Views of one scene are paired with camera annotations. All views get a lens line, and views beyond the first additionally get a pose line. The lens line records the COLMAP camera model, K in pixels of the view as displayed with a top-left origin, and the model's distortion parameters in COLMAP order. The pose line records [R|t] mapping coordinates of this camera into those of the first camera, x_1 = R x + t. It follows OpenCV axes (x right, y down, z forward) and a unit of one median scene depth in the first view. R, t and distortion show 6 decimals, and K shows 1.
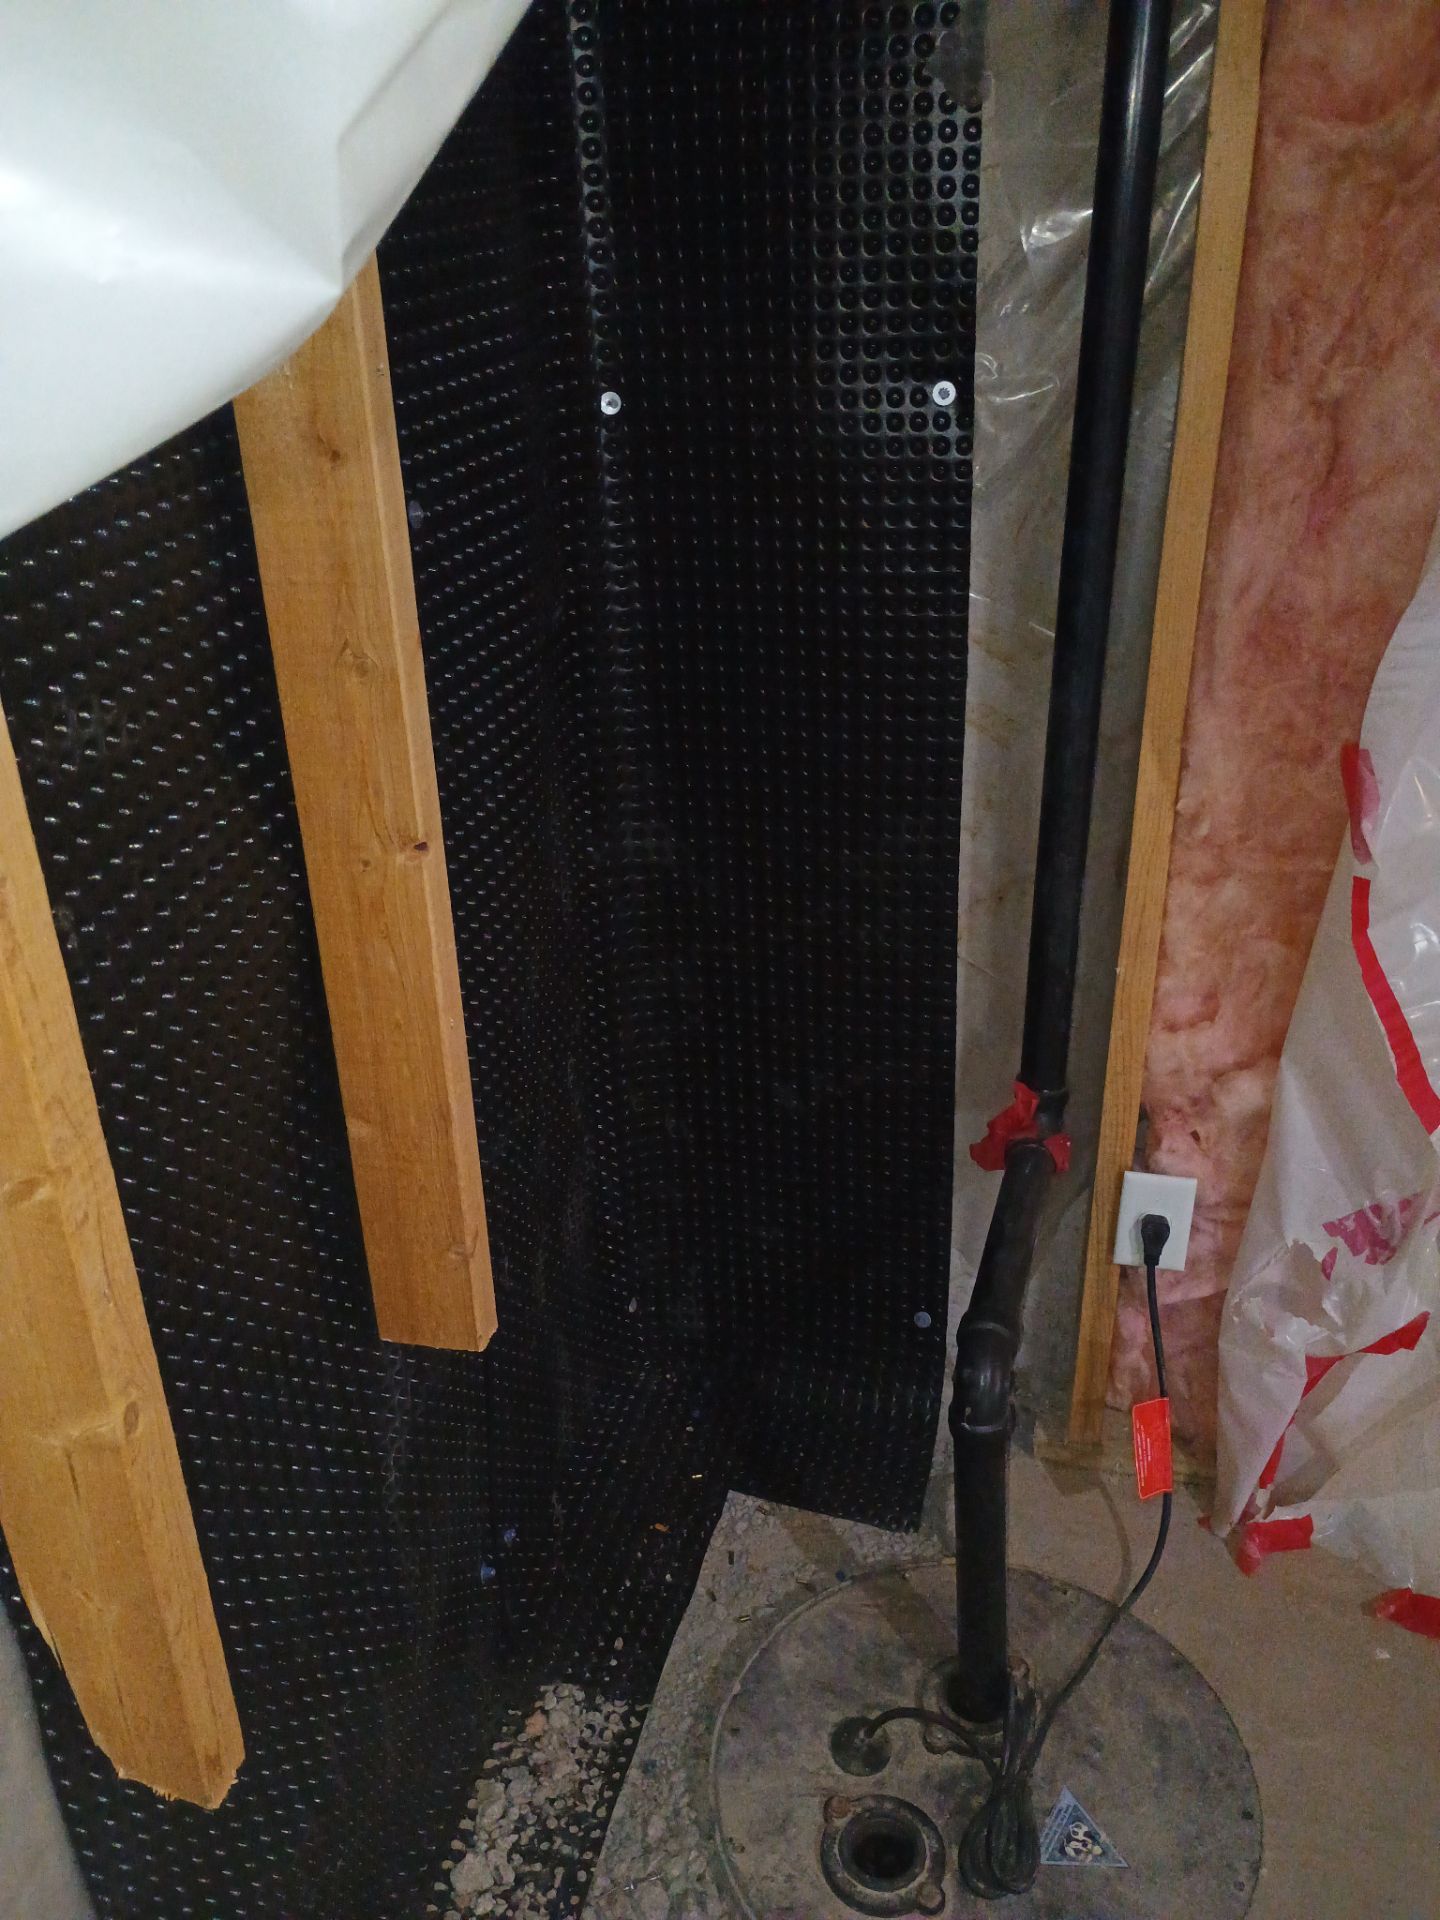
lens RADIAL K [[1665.0, 0, 704.3], [0, 1665.0, 969.8], [0, 0, 1]] dist [0.048160, -0.050633]
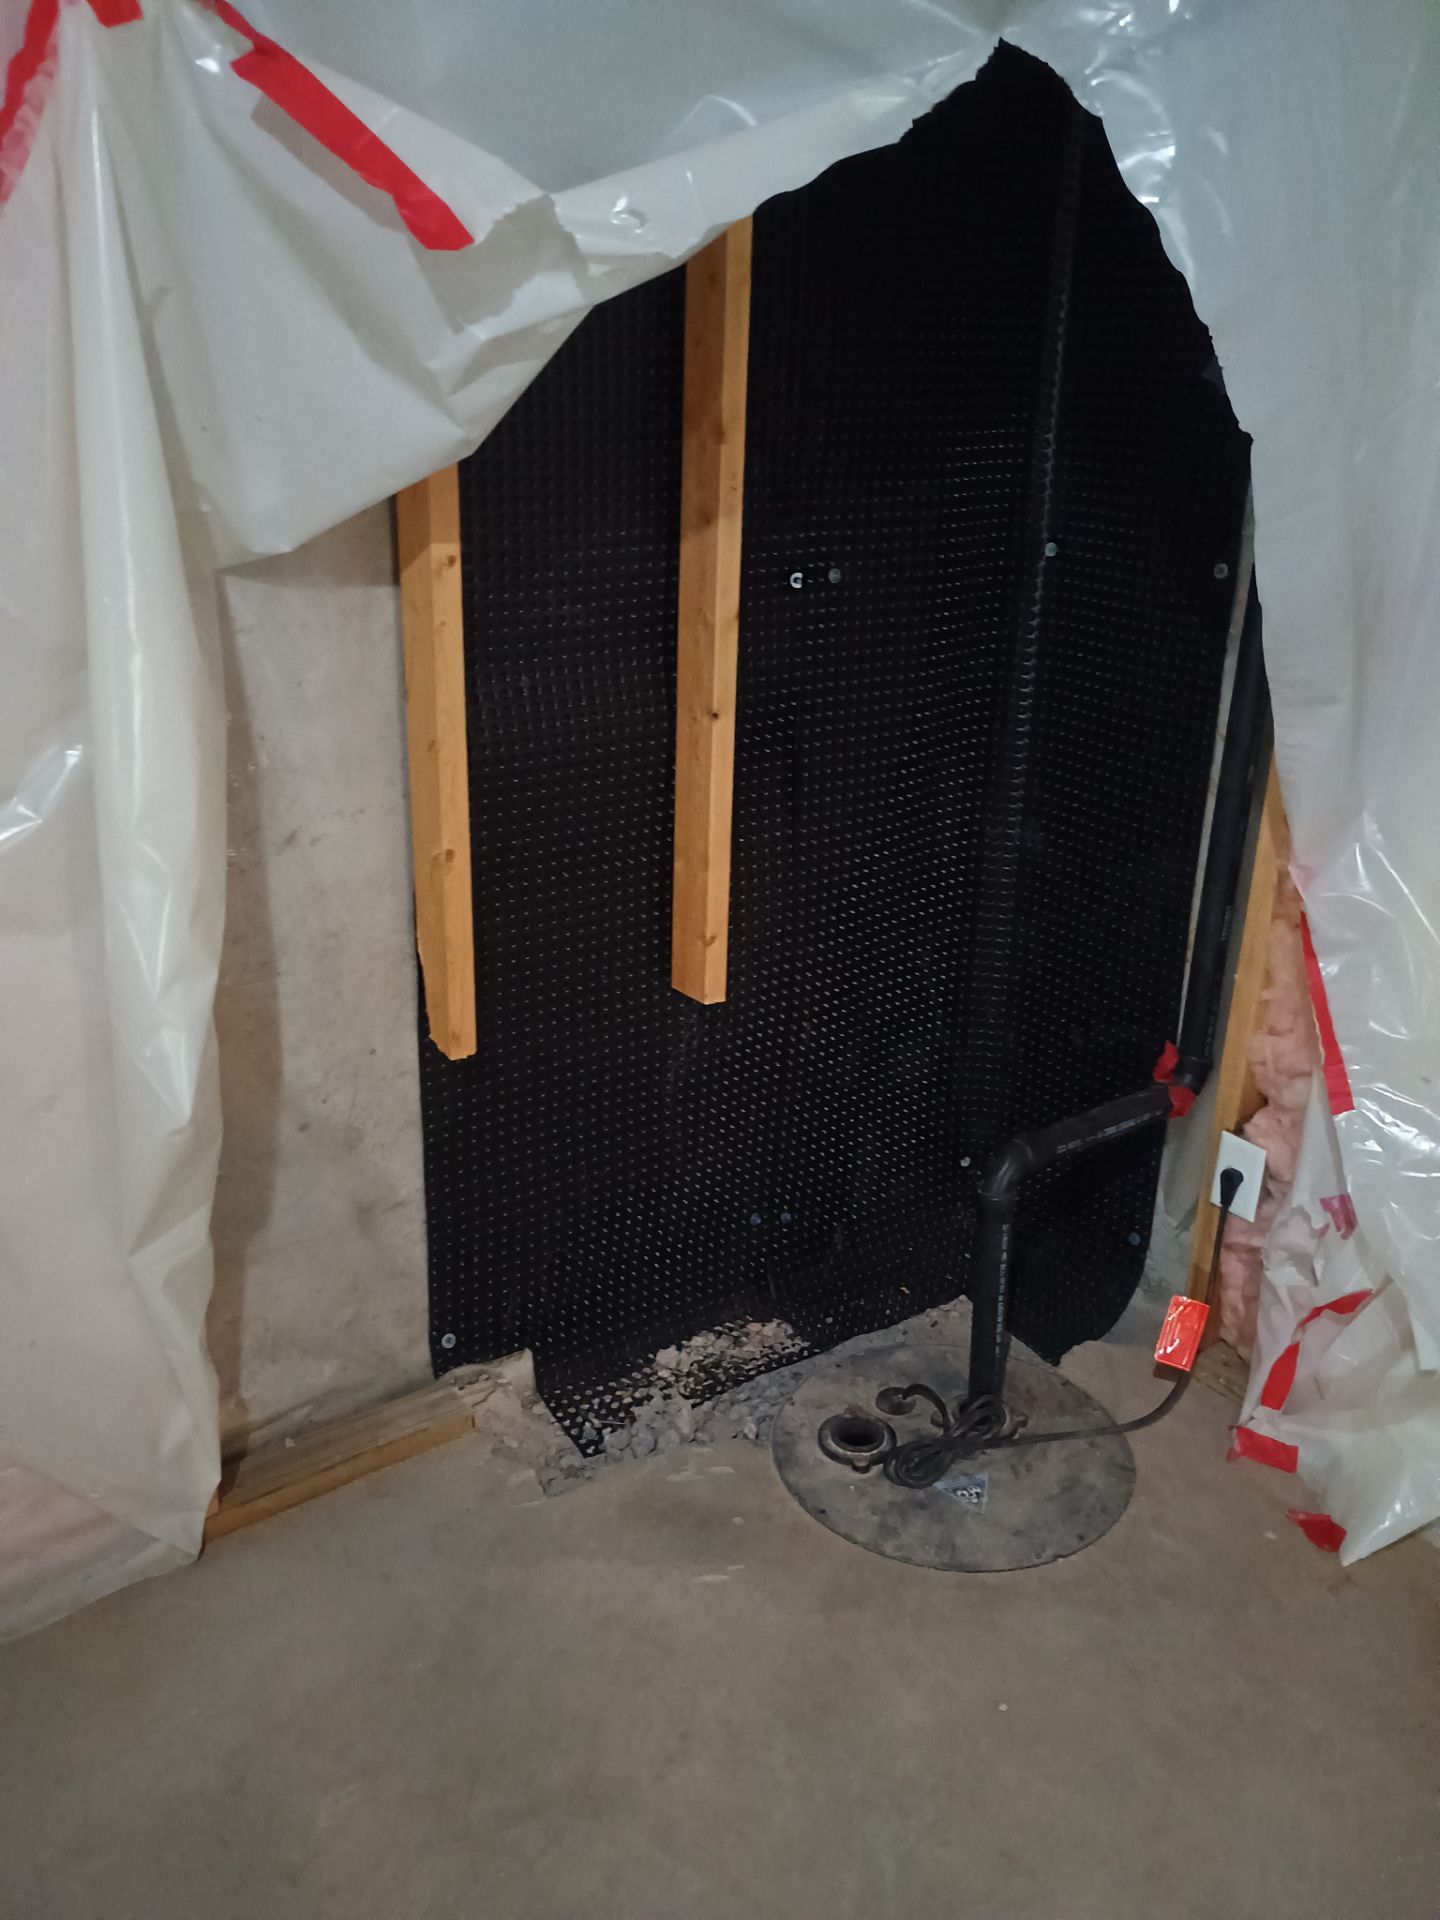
lens RADIAL K [[1665.0, 0, 733.8], [0, 1665.0, 963.3], [0, 0, 1]] dist [0.048160, -0.050633]
pose [[0.772204, 0.284620, -0.568060, 0.720501], [-0.340631, 0.940163, 0.008014, 0.123511], [0.536350, 0.187311, 0.822948, -0.401692]]
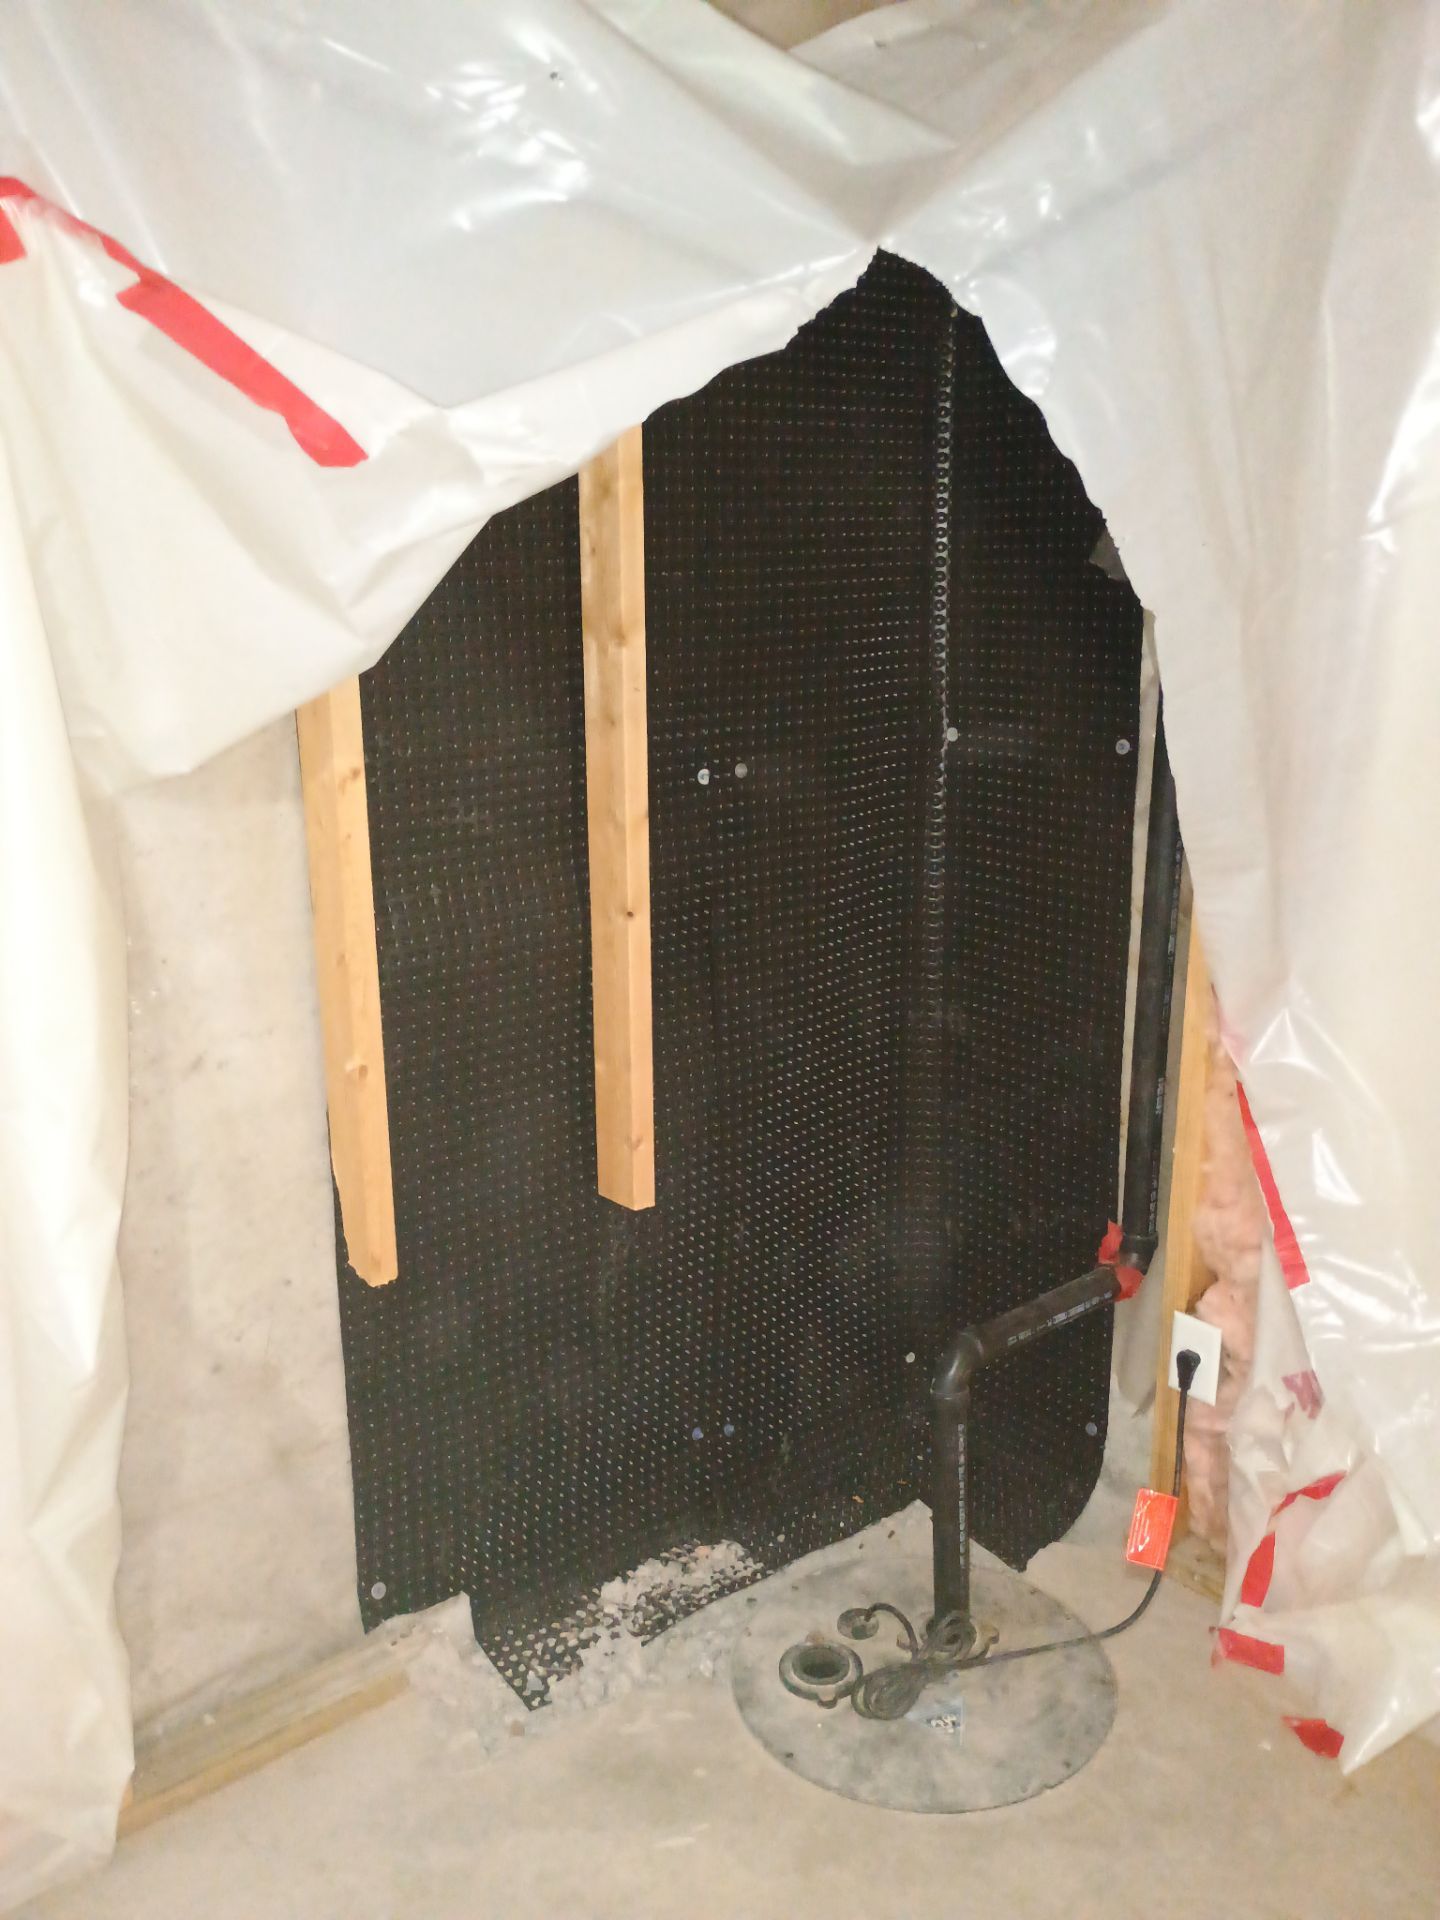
lens RADIAL K [[1665.0, 0, 707.2], [0, 1665.0, 965.8], [0, 0, 1]] dist [0.048160, -0.050633]
pose [[0.805252, 0.174995, -0.566521, 0.695101], [-0.285925, 0.951630, -0.112461, 0.121996], [0.519438, 0.252542, 0.816337, -0.379187]]
